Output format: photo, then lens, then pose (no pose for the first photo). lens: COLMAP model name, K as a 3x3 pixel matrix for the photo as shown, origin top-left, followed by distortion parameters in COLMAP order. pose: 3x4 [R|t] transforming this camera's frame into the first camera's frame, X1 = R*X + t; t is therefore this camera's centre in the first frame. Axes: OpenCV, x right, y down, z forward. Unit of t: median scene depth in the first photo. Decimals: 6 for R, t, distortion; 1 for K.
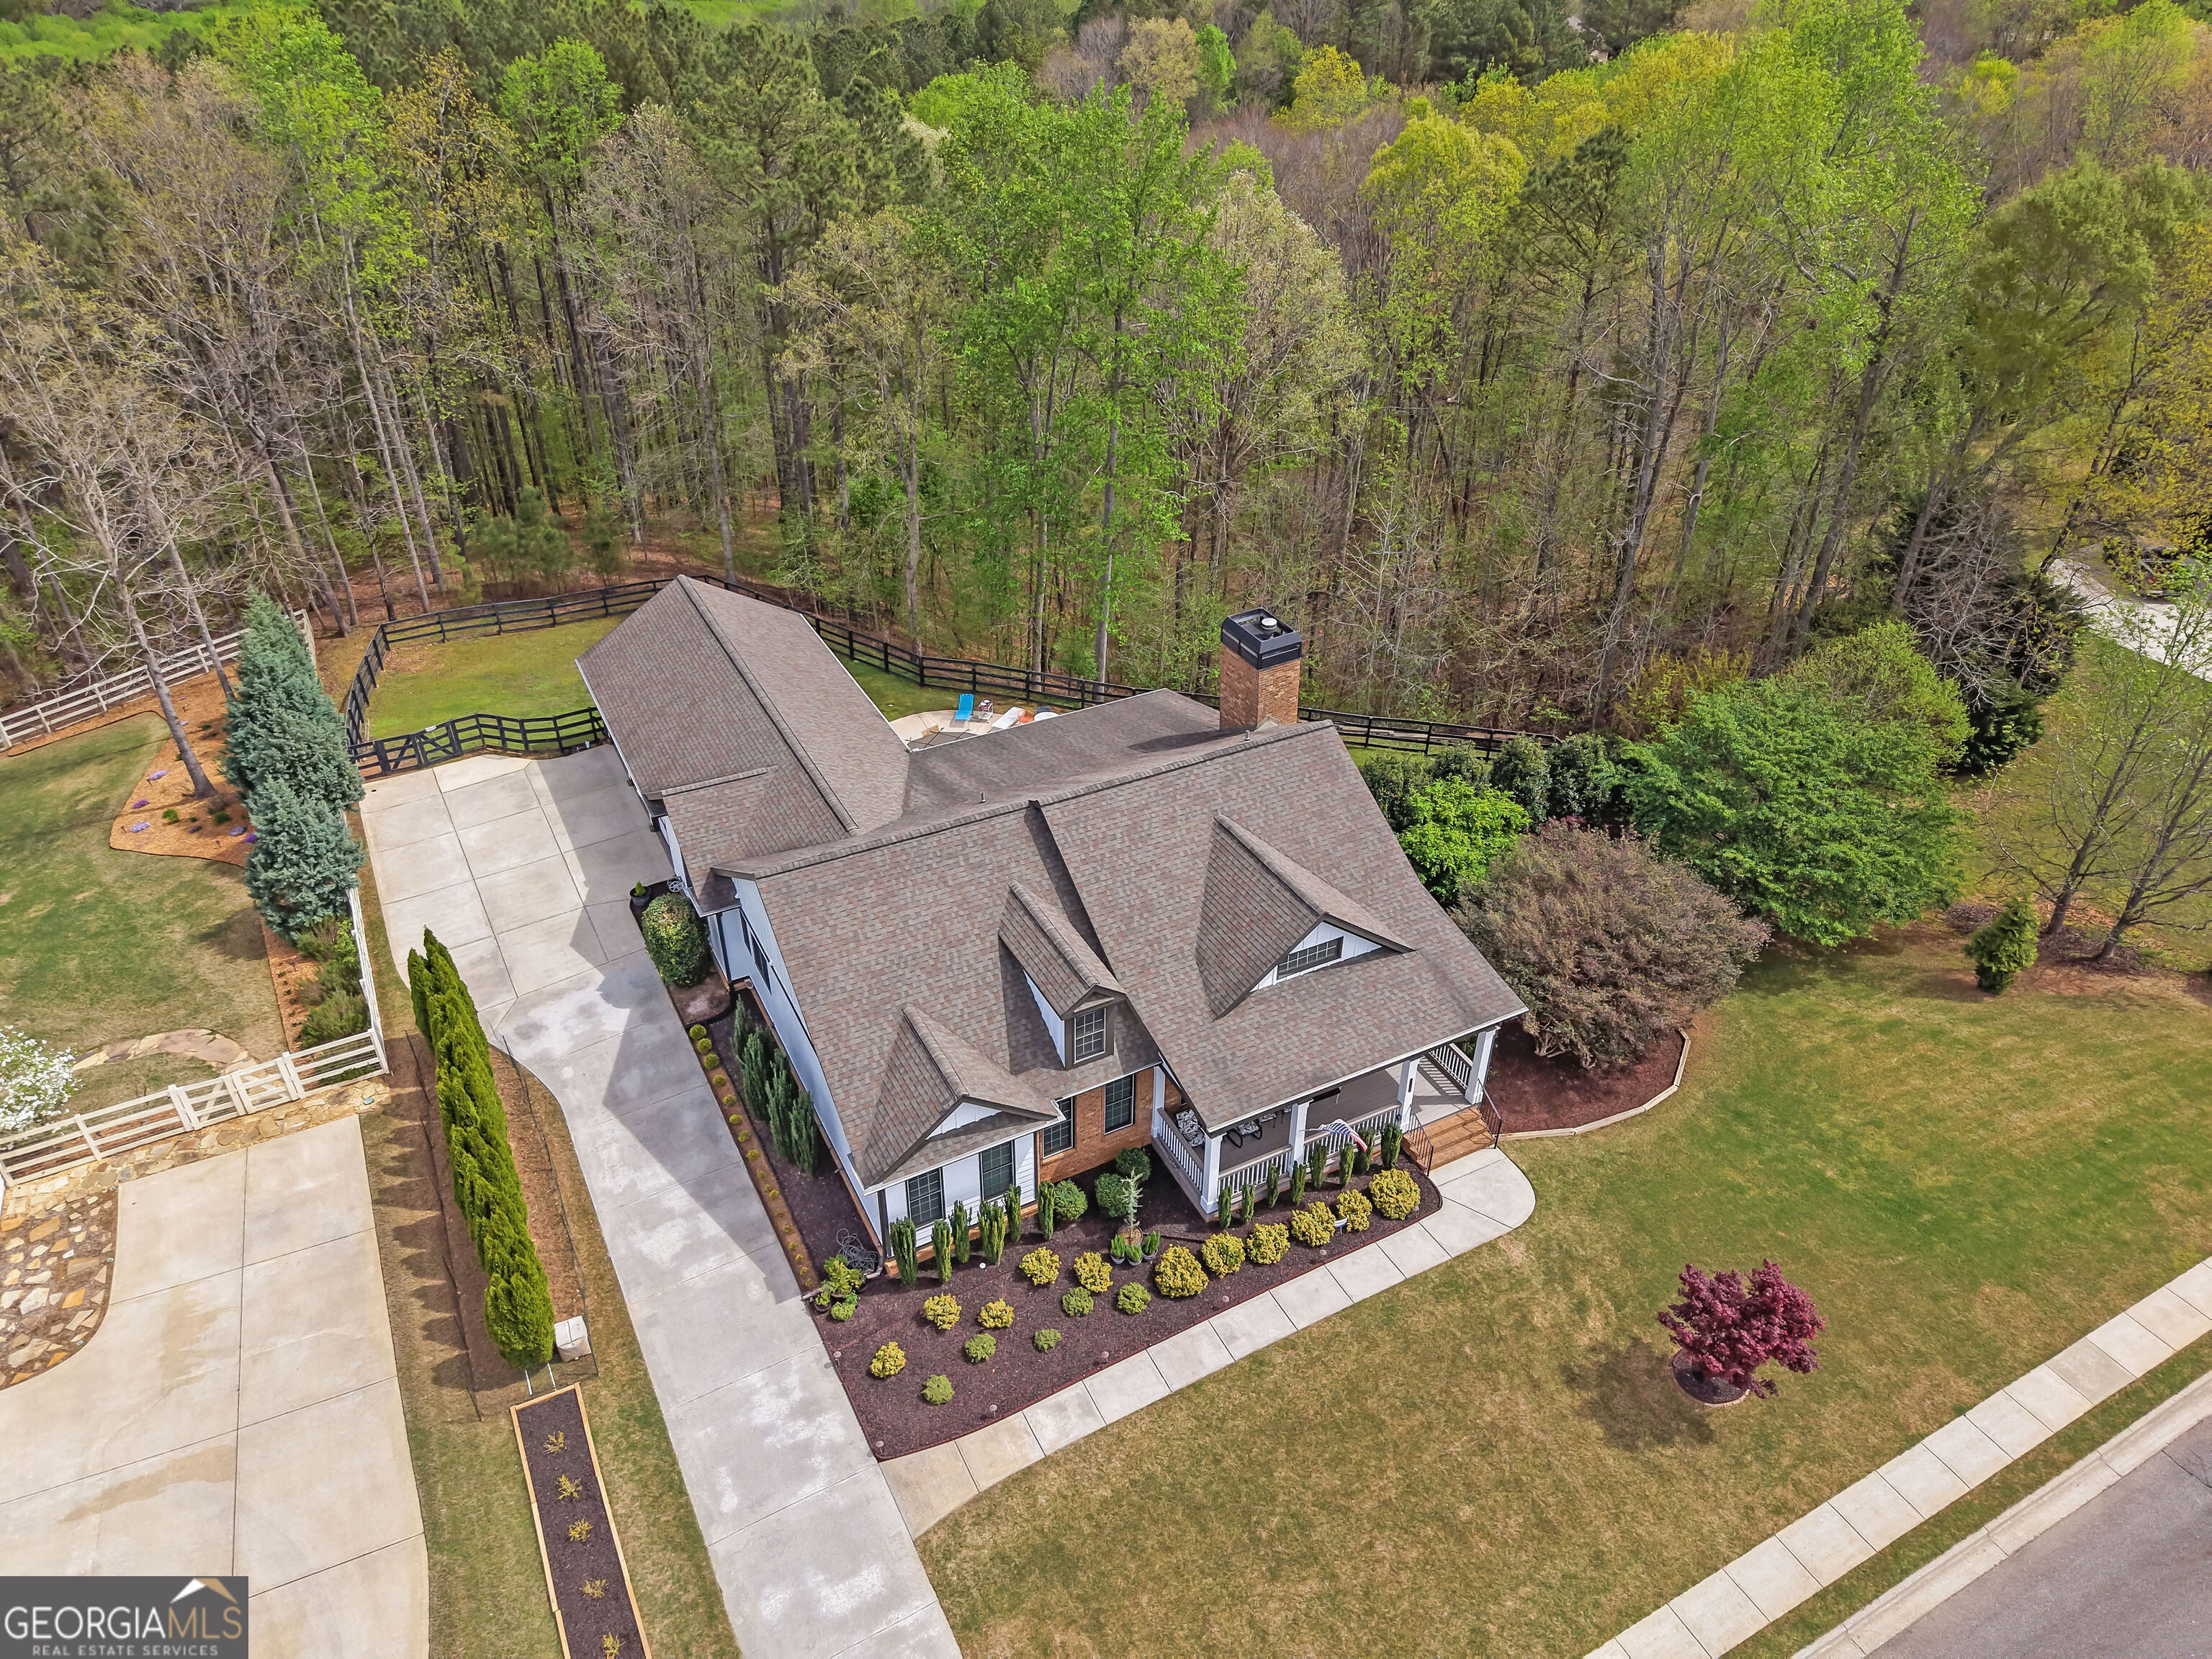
lens RADIAL K [[1469.2, 0, 1102.7], [0, 1469.2, 871.9], [0, 0, 1]] dist [0.003130, 0.000112]
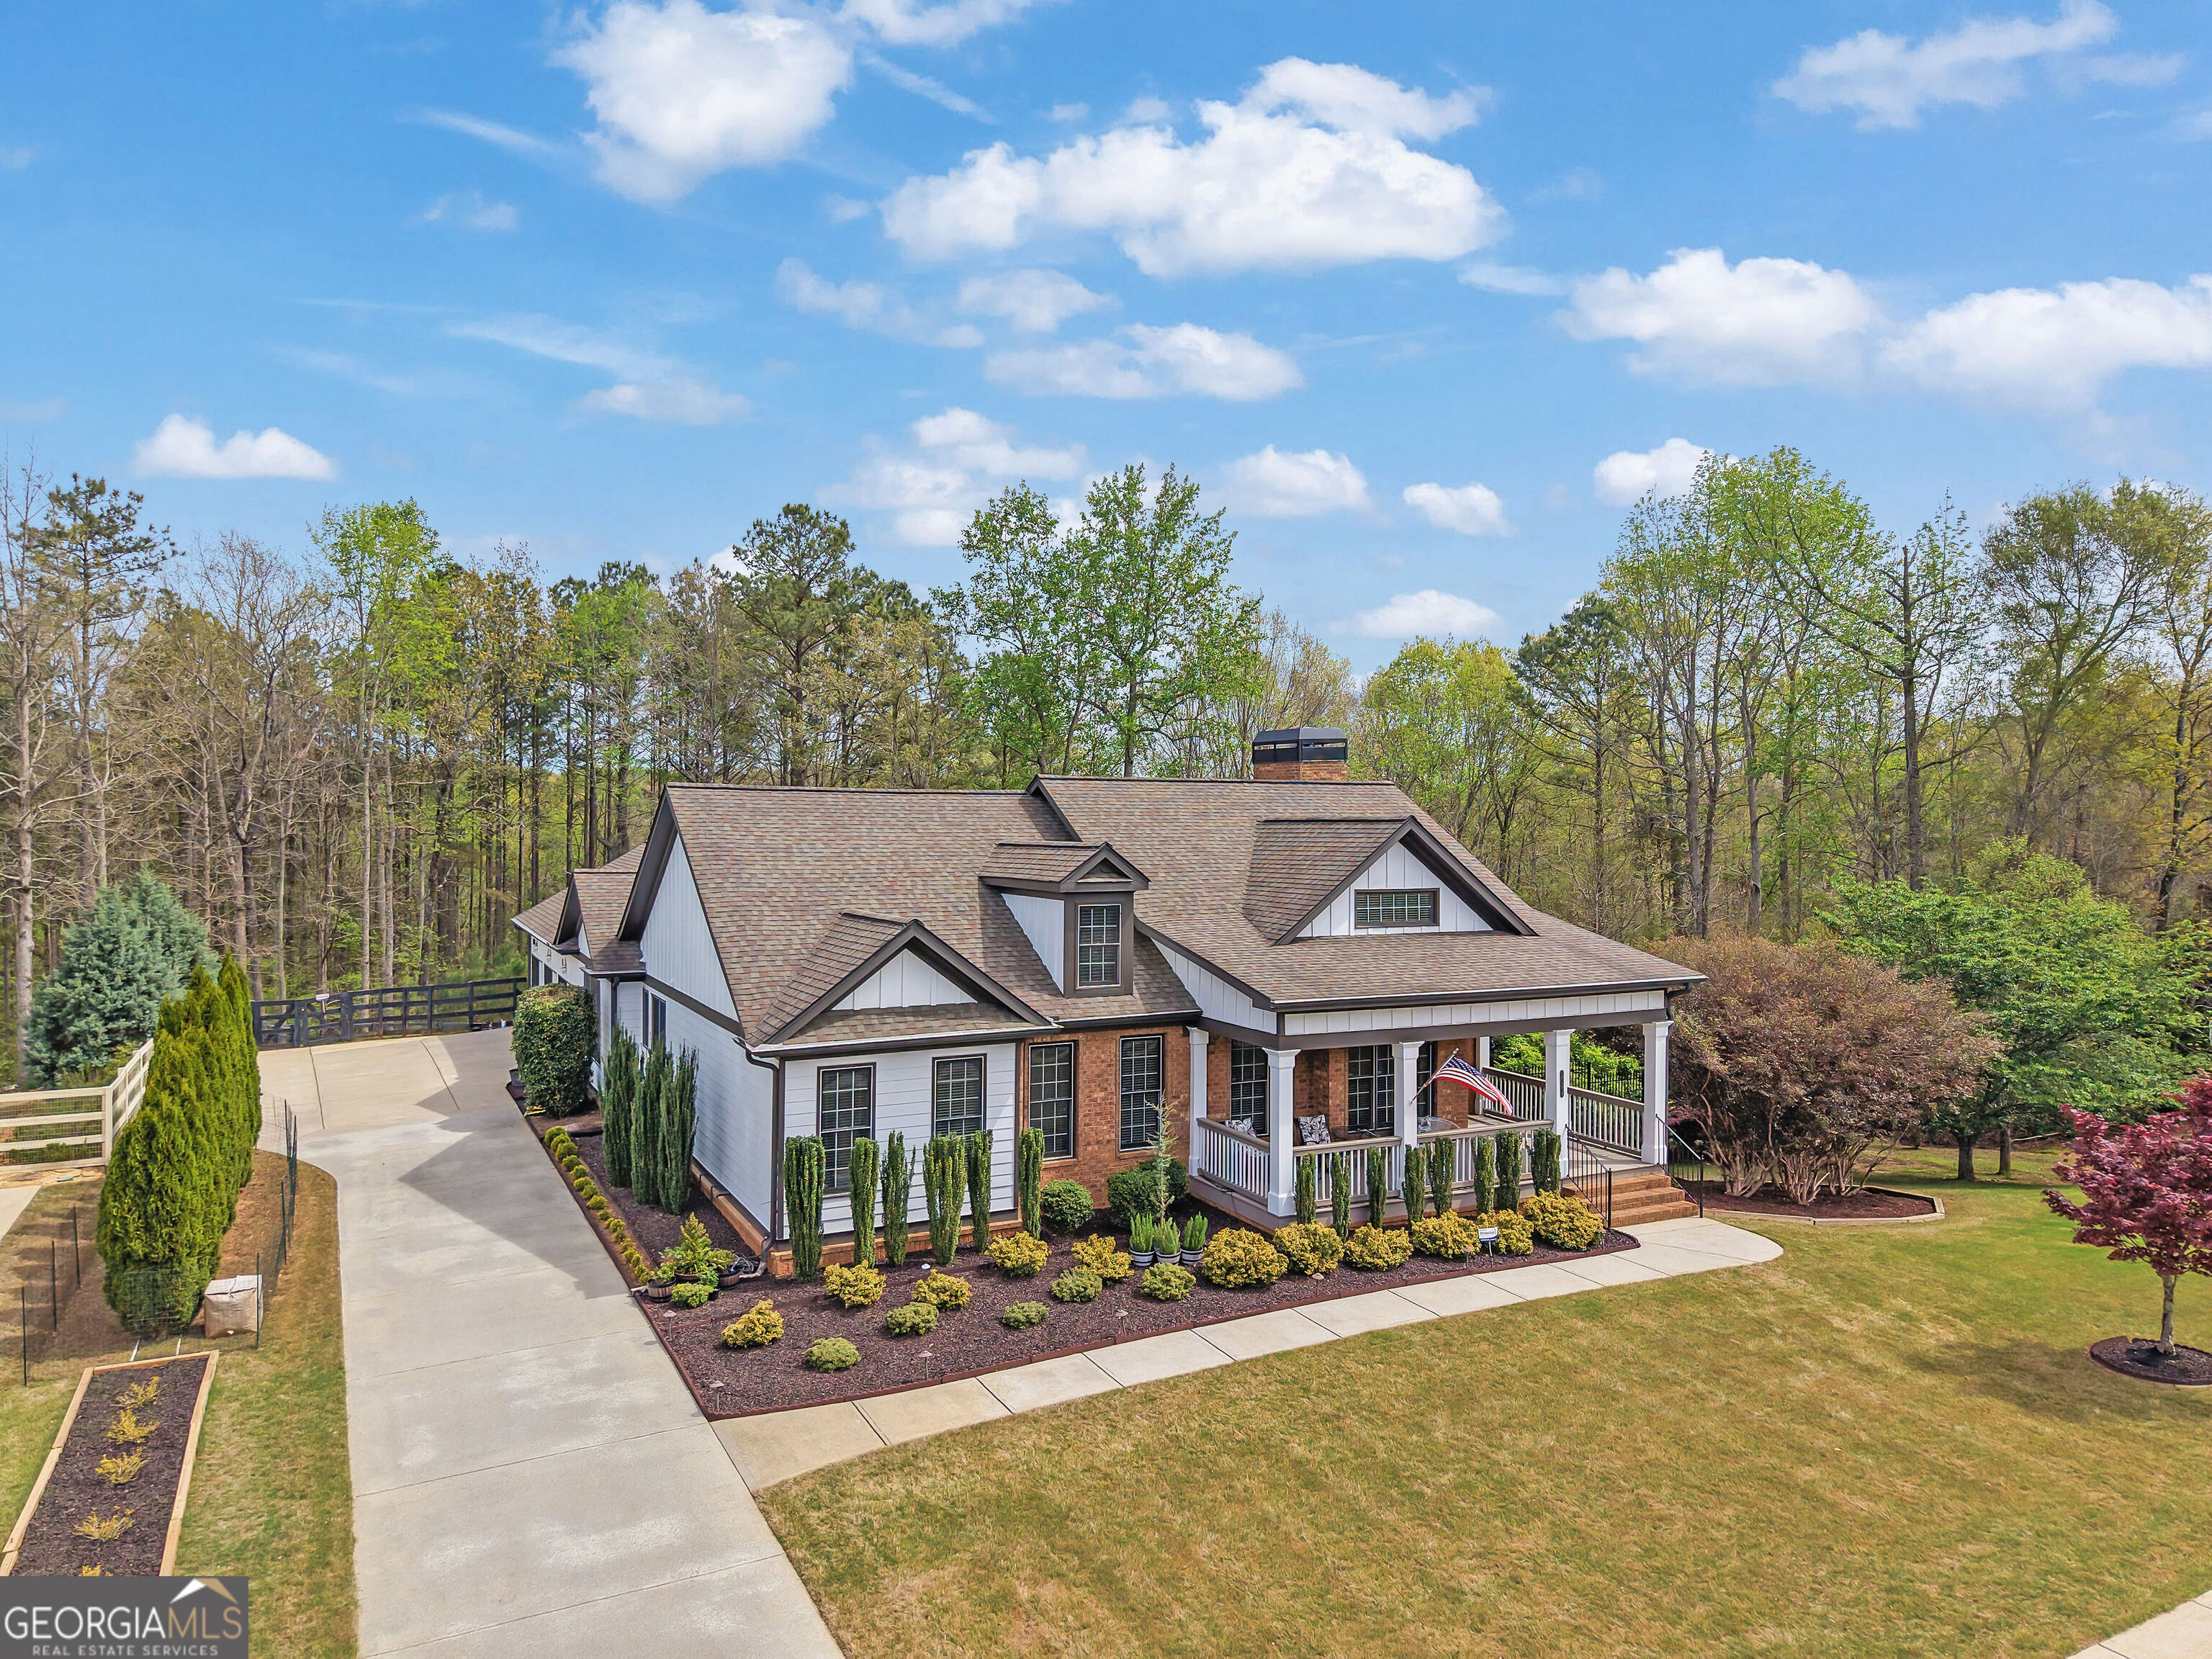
lens RADIAL K [[1497.0, 0, 1106.0], [0, 1497.0, 829.5], [0, 0, 1]] dist [-0.001216, -0.005912]
pose [[0.999975, -0.000119, -0.007049, -0.000400], [-0.003951, 0.818631, -0.574306, 0.504129], [0.005839, 0.574320, 0.818610, 0.388501]]
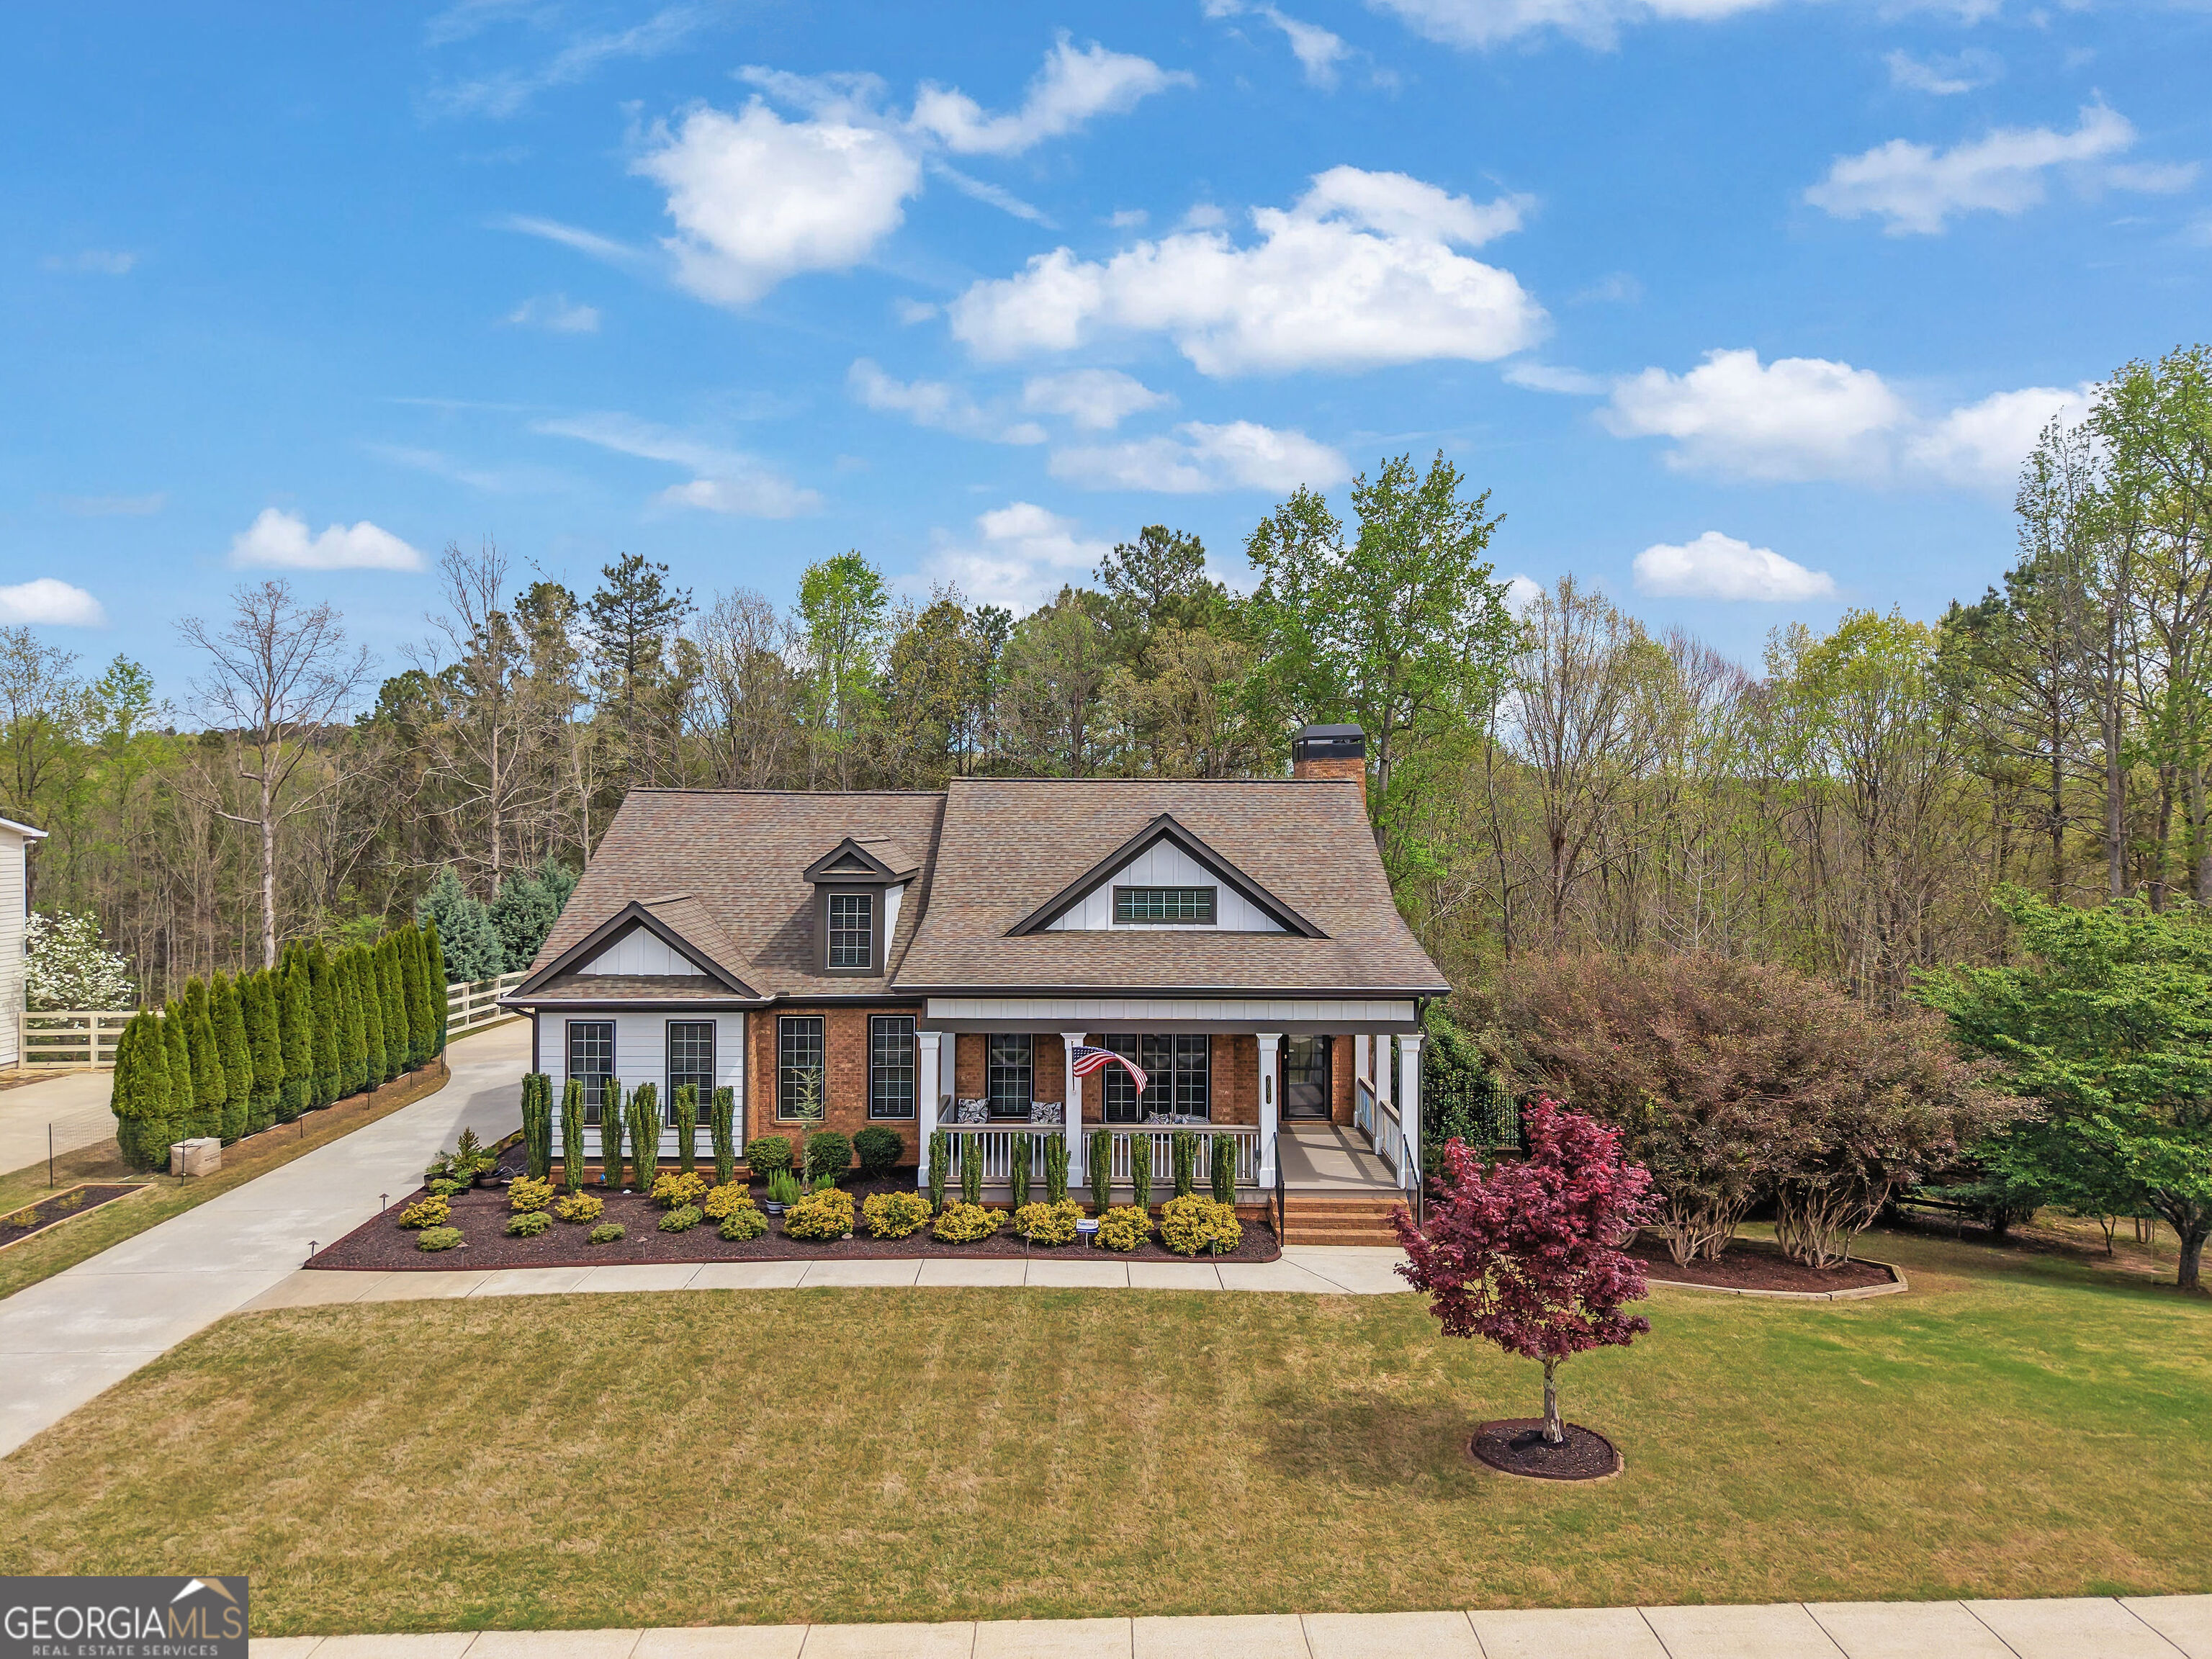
lens RADIAL K [[1497.0, 0, 1106.0], [0, 1497.0, 829.5], [0, 0, 1]] dist [-0.001216, -0.005912]
pose [[0.887760, -0.000577, -0.460307, 0.507333], [-0.265154, 0.816782, -0.512407, 0.463282], [0.376266, 0.576946, 0.724953, 0.453863]]
